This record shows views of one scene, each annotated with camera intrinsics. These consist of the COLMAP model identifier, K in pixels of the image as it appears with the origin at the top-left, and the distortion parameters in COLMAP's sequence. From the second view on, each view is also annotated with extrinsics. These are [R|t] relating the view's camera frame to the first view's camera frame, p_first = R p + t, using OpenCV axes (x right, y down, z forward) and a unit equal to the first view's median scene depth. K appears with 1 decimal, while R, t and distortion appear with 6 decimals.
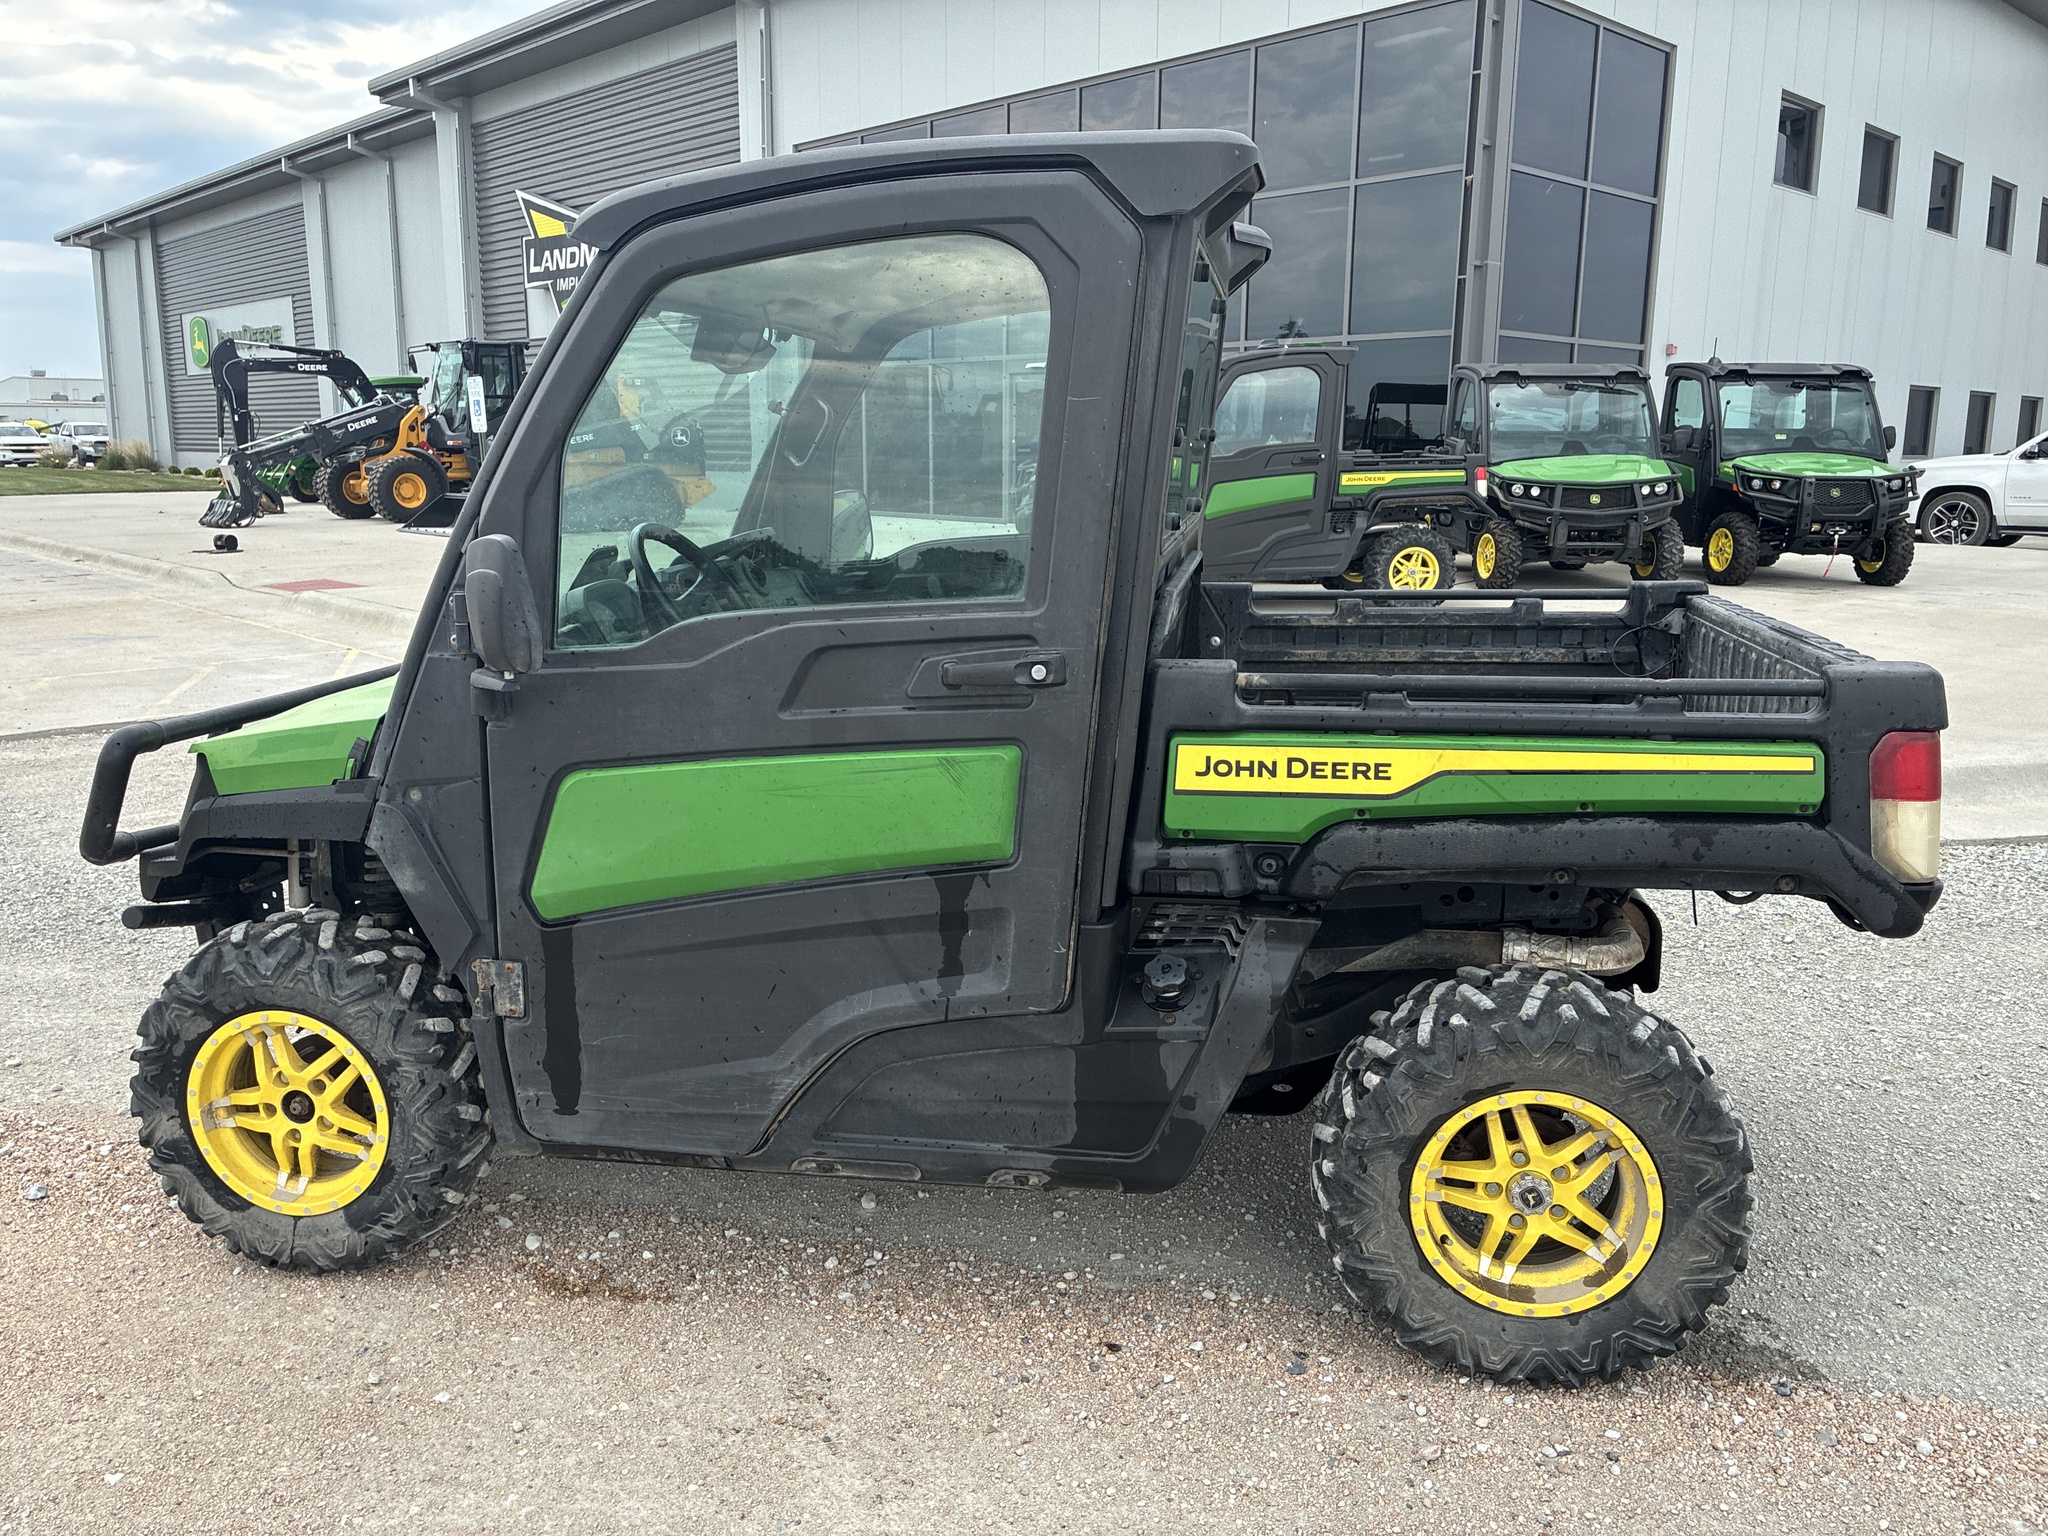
lens RADIAL K [[1562.5, 0, 1030.4], [0, 1562.5, 754.6], [0, 0, 1]] dist [0.044199, -0.047408]
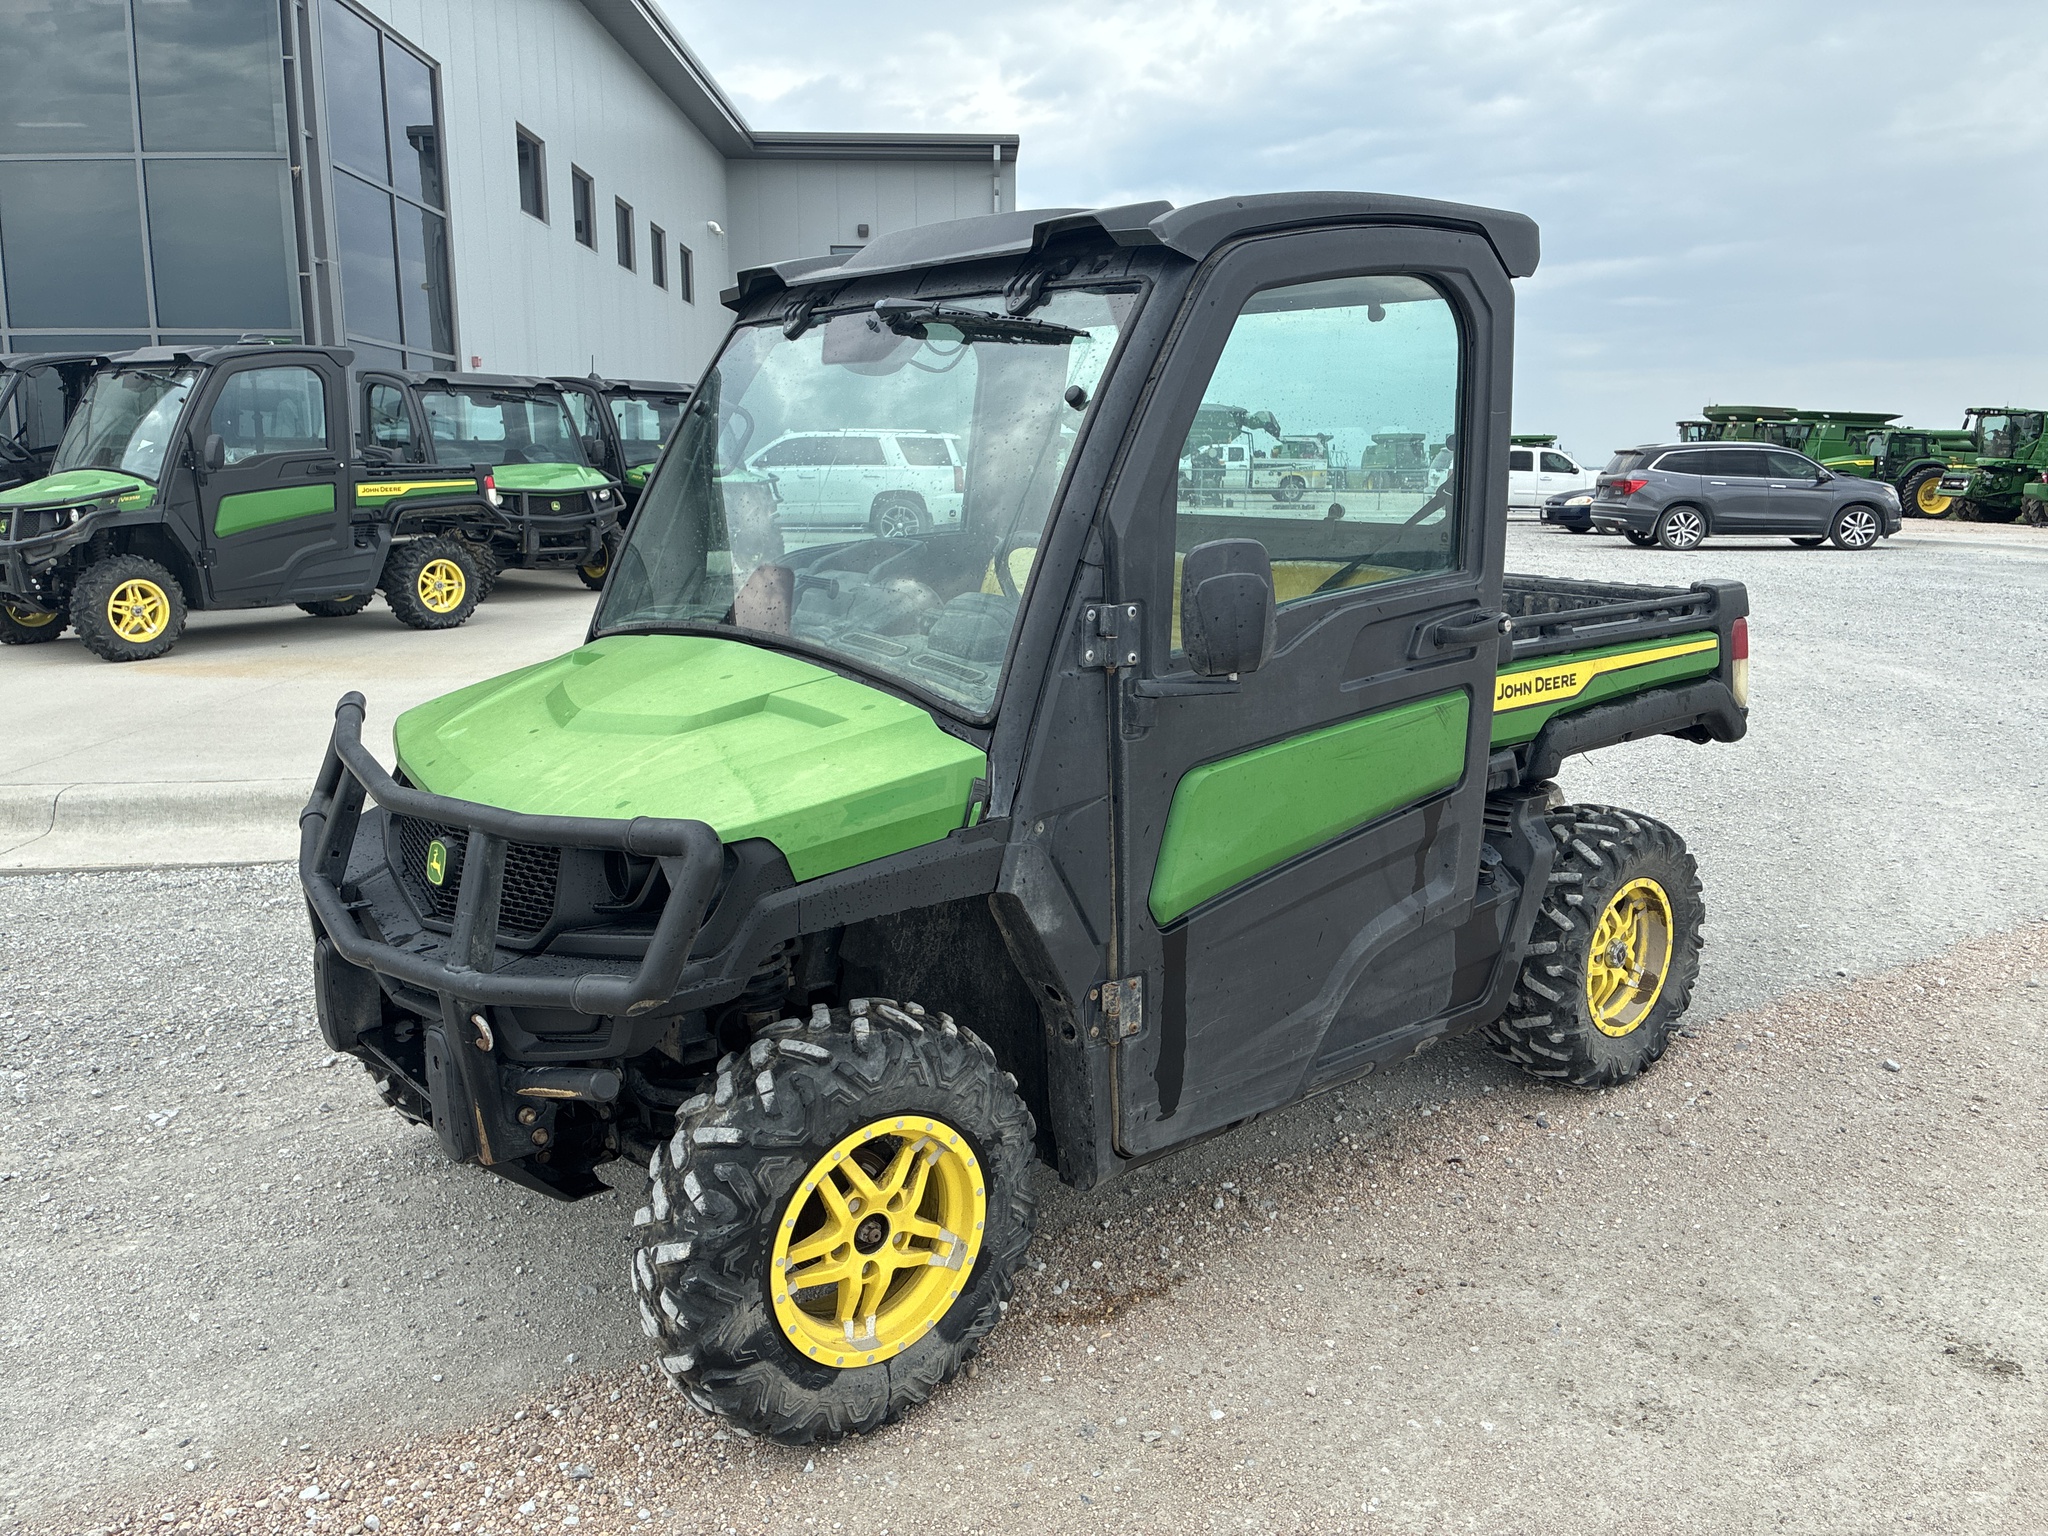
lens RADIAL K [[1562.5, 0, 1044.5], [0, 1562.5, 763.1], [0, 0, 1]] dist [0.044199, -0.047408]
pose [[0.659248, -0.147681, 0.737280, -0.243112], [0.148298, 0.986800, 0.065058, -0.016455], [-0.737156, 0.066448, 0.672447, 0.085570]]
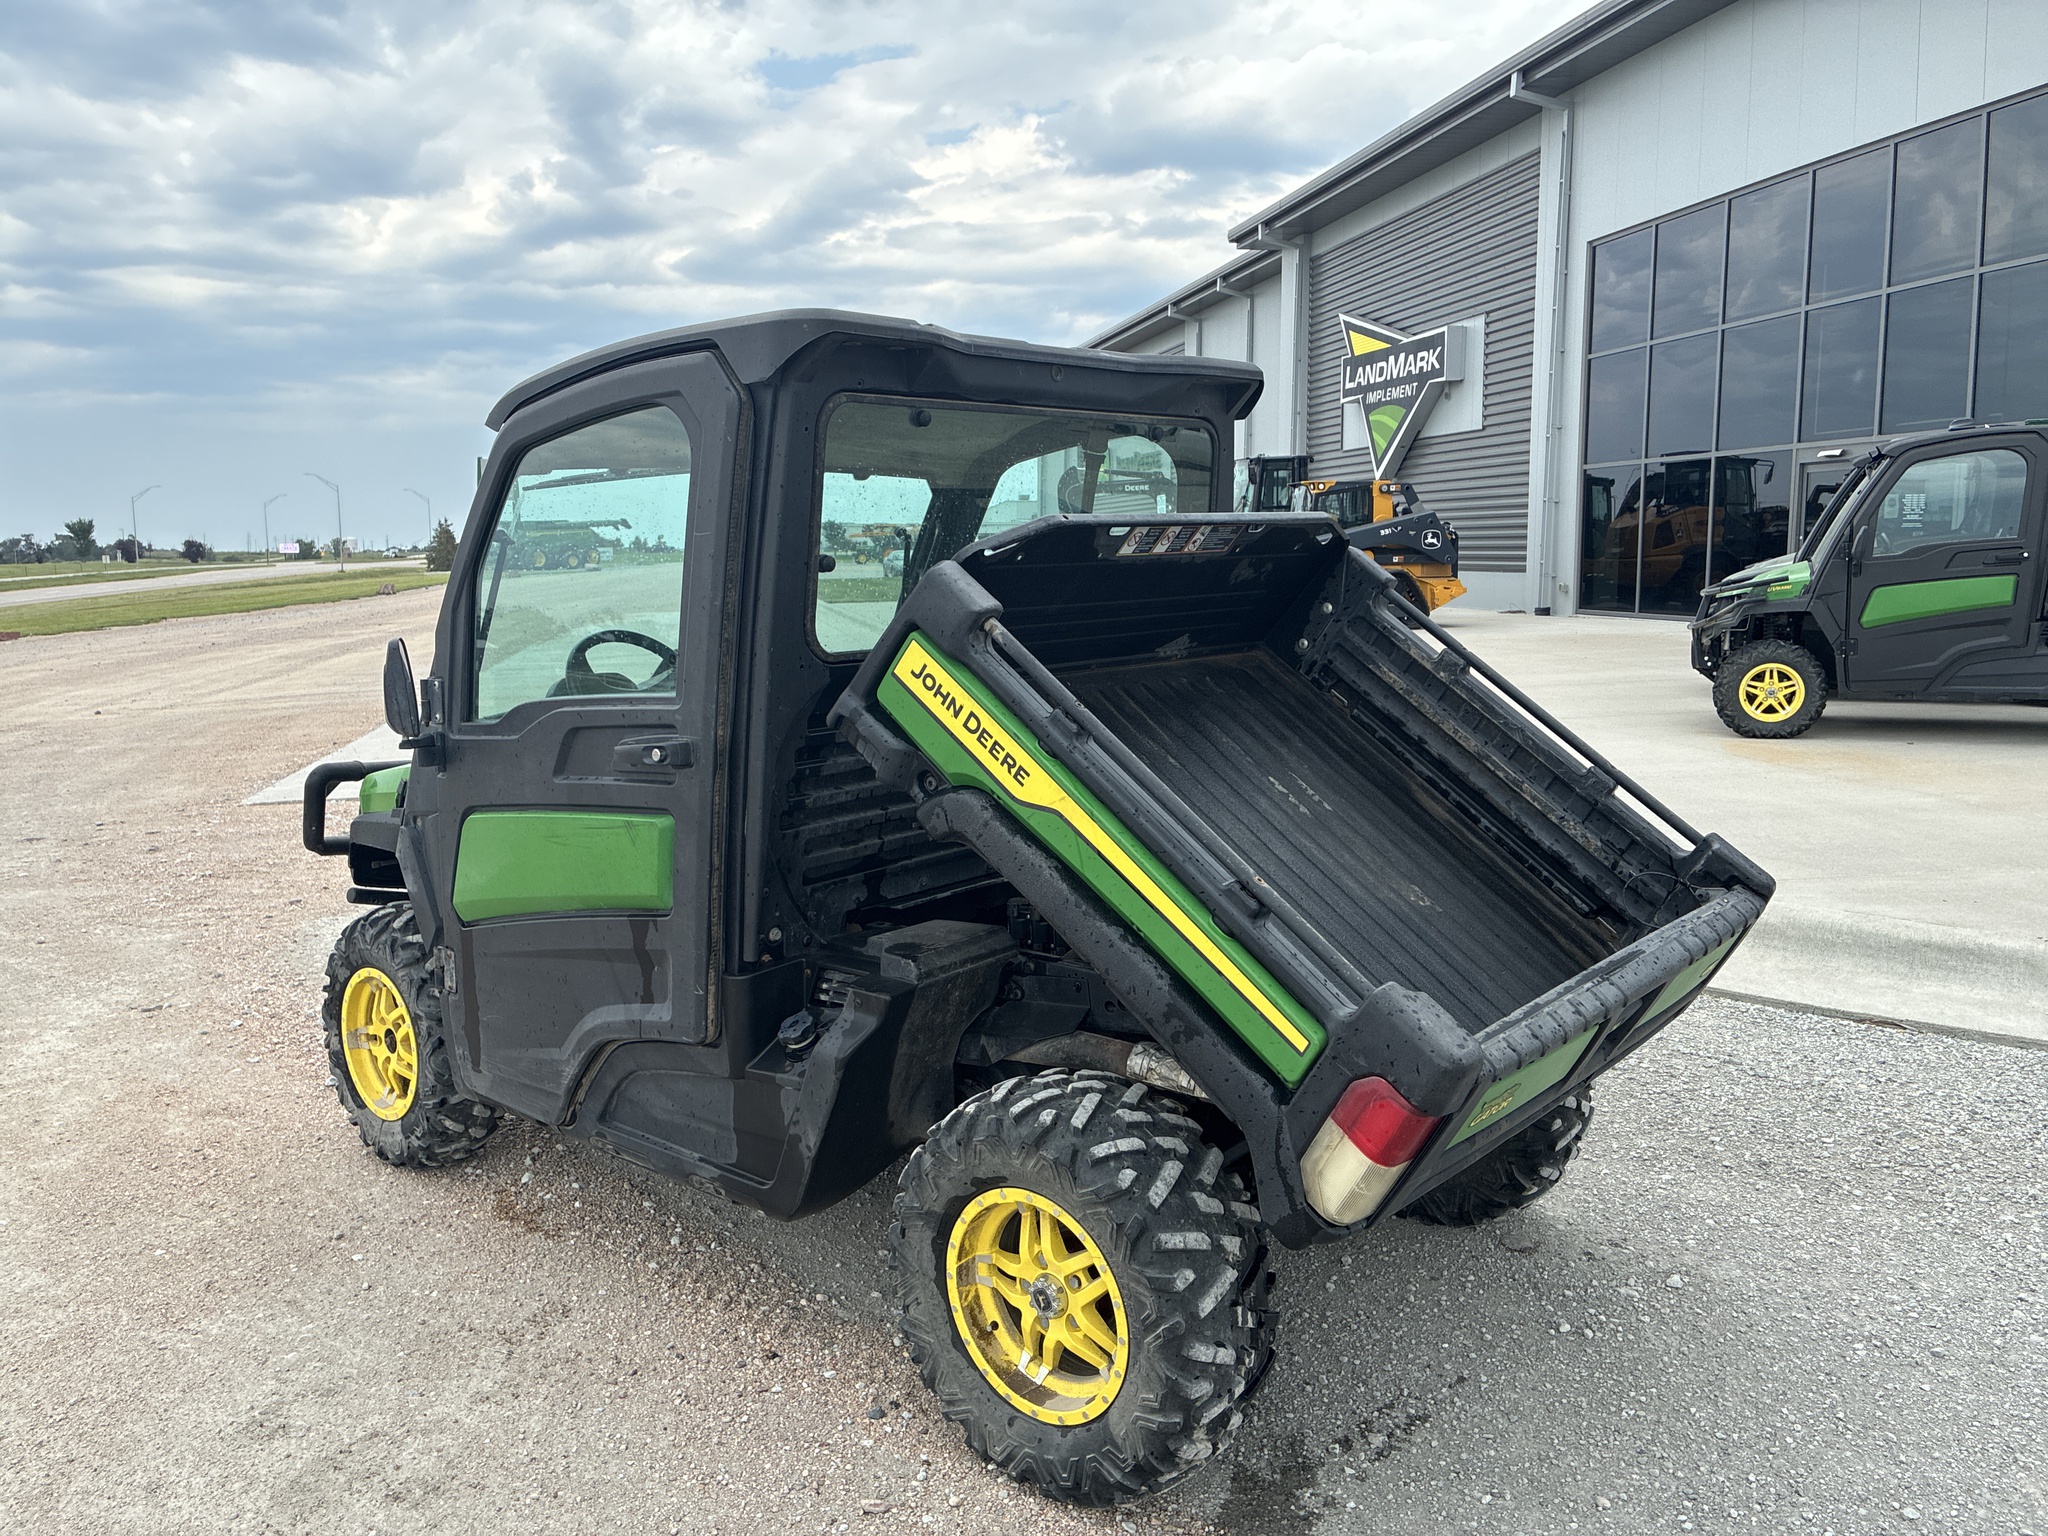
lens RADIAL K [[1562.5, 0, 1005.0], [0, 1562.5, 759.7], [0, 0, 1]] dist [0.044199, -0.047408]
pose [[0.843572, 0.057261, -0.533954, 0.179348], [-0.089233, 0.995422, -0.034227, -0.006440], [0.529550, 0.076520, 0.844820, 0.022056]]
